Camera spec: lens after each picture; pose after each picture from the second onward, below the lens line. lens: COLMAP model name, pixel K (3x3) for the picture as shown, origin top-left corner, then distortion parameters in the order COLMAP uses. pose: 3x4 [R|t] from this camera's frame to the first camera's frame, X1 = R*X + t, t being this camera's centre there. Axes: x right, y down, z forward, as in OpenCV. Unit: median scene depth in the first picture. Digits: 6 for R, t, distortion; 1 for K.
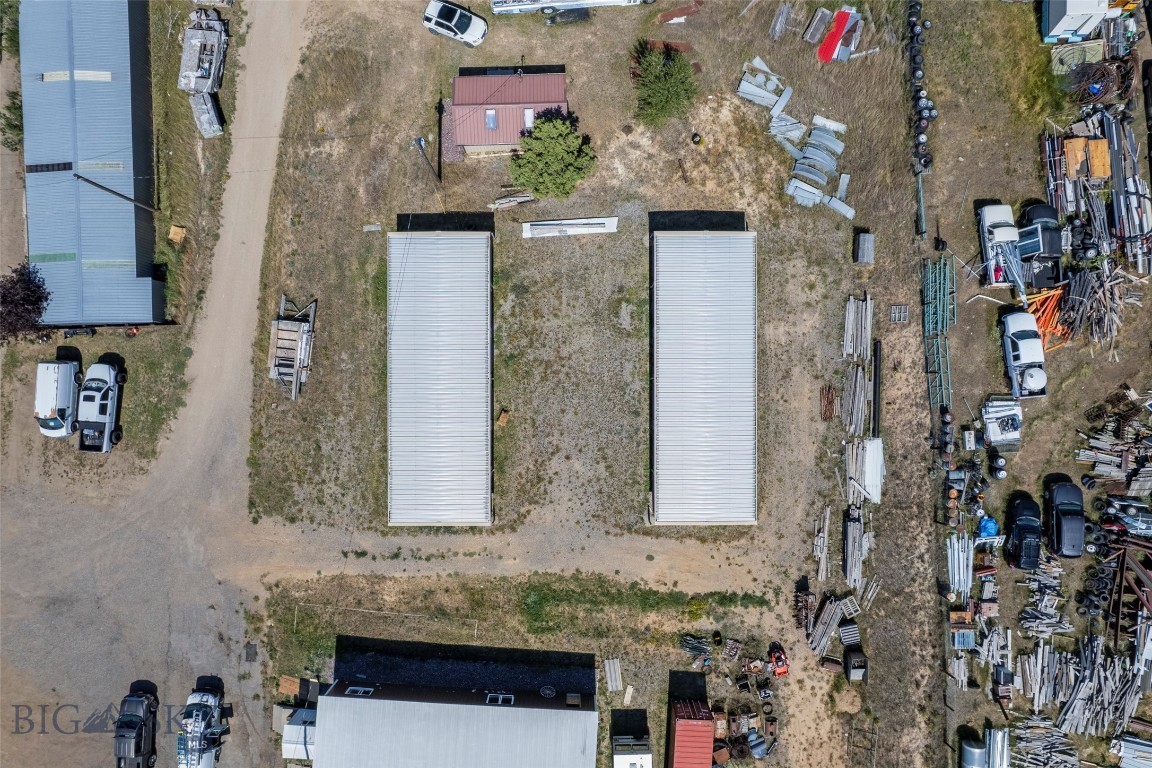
lens RADIAL K [[739.6, 0, 580.0], [0, 739.6, 388.6], [0, 0, 1]] dist [-0.079332, 0.070115]
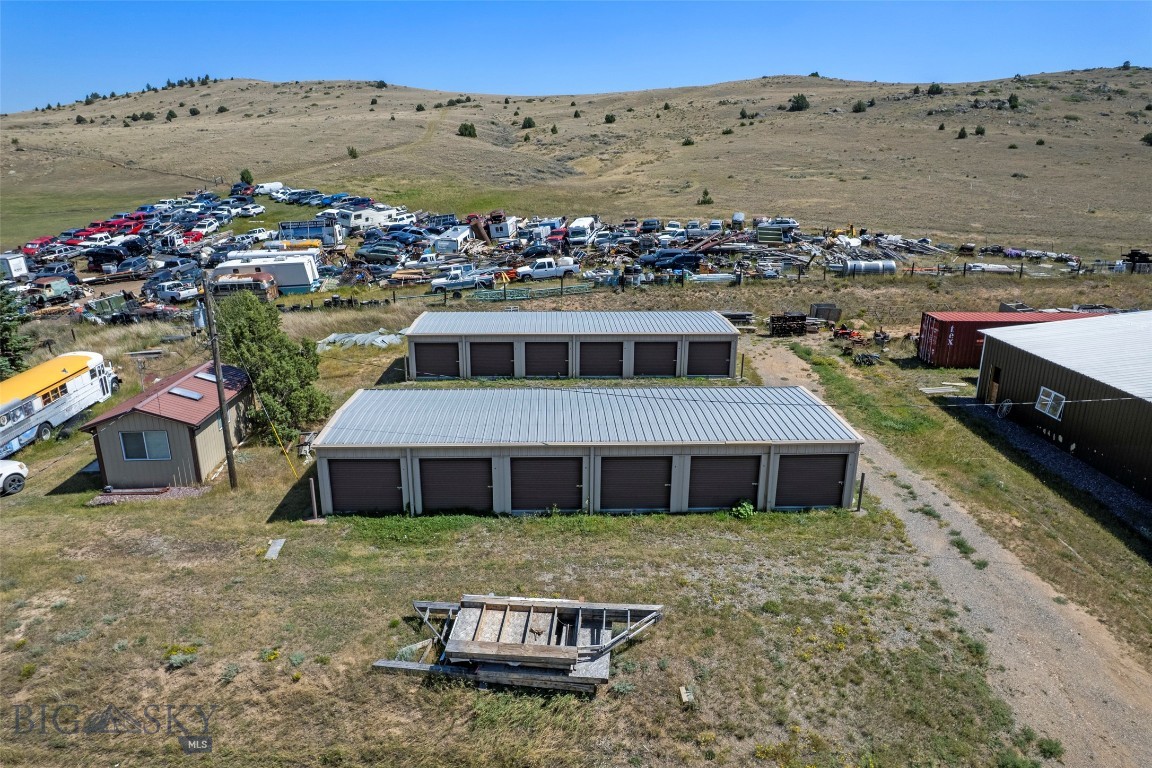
lens RADIAL K [[739.6, 0, 580.2], [0, 739.6, 388.2], [0, 0, 1]] dist [-0.079332, 0.070115]
pose [[-0.041263, -0.290048, 0.956122, -0.713793], [0.999144, -0.009224, 0.040321, -0.041011], [-0.002876, 0.956968, 0.290180, 0.766534]]
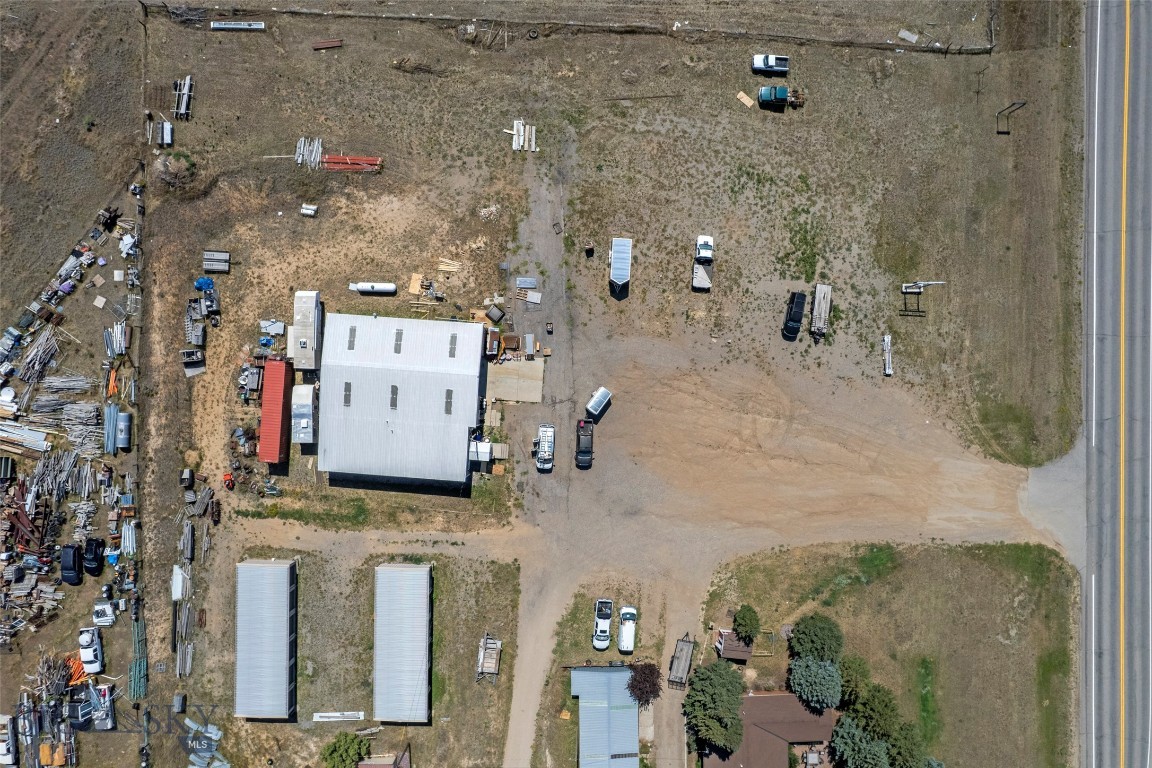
lens RADIAL K [[739.6, 0, 581.3], [0, 739.6, 383.6], [0, 0, 1]] dist [-0.079332, 0.070115]
pose [[-0.999733, -0.020621, -0.010416, -0.591300], [0.020509, -0.999732, 0.010785, 0.614871], [-0.010636, 0.010568, 0.999888, -0.849520]]
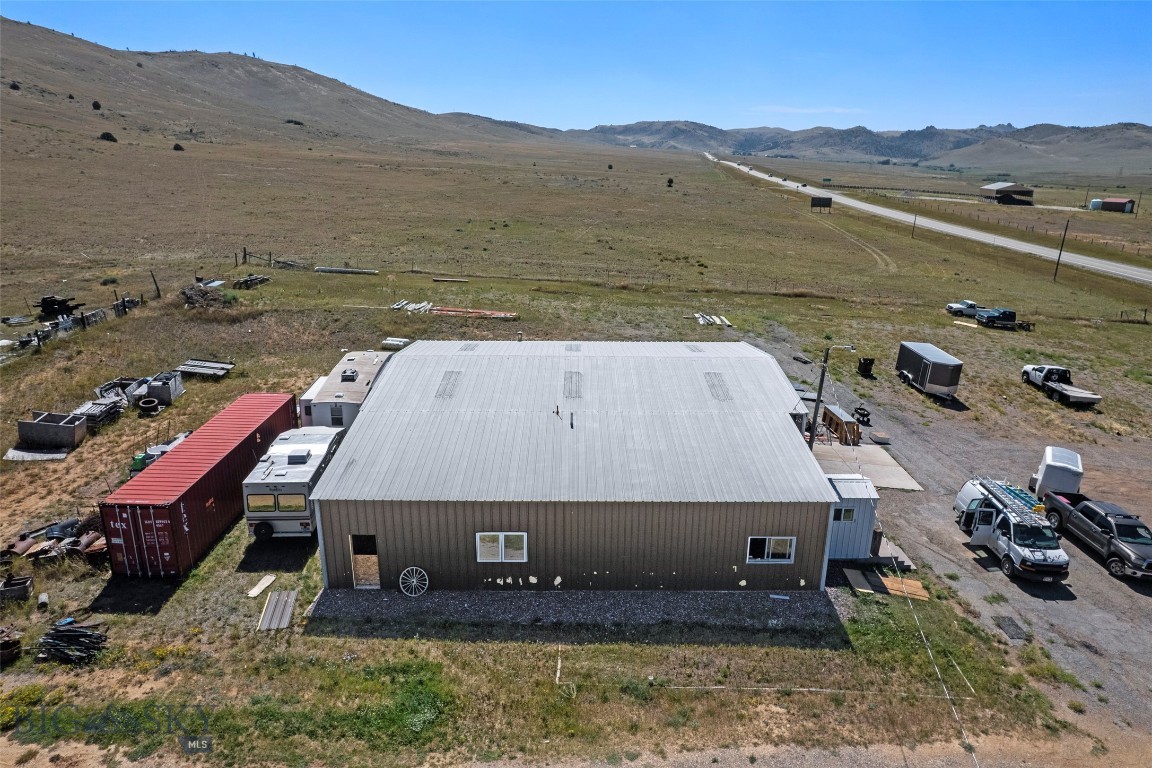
lens RADIAL K [[739.6, 0, 577.4], [0, 739.6, 379.8], [0, 0, 1]] dist [-0.079332, 0.070115]
pose [[-0.998214, 0.006150, -0.059421, -0.128588], [-0.058639, -0.290797, 0.954986, -0.046156], [-0.011406, 0.956765, 0.290638, 0.707919]]
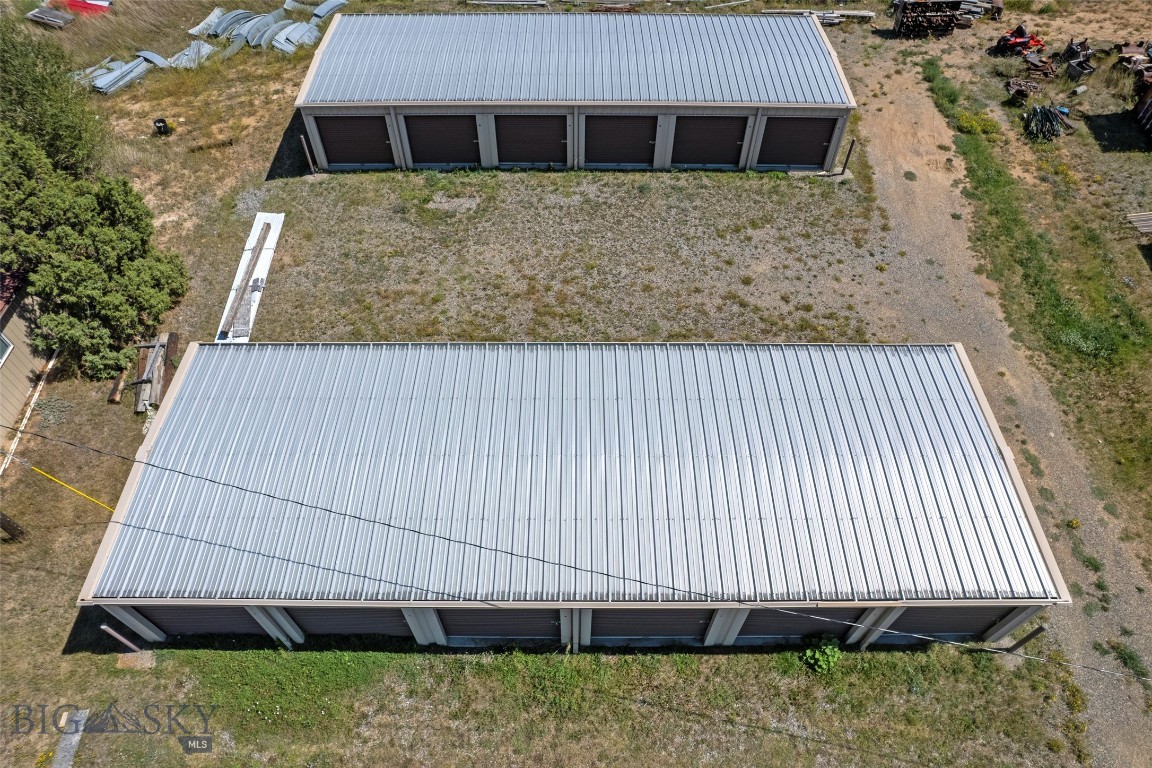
lens RADIAL K [[739.6, 0, 575.7], [0, 739.6, 384.1], [0, 0, 1]] dist [-0.079332, 0.070115]
pose [[0.001680, -0.786483, 0.617610, -0.352753], [0.999998, 0.002029, -0.000137, -0.013382], [-0.001146, 0.617609, 0.786484, 0.679508]]
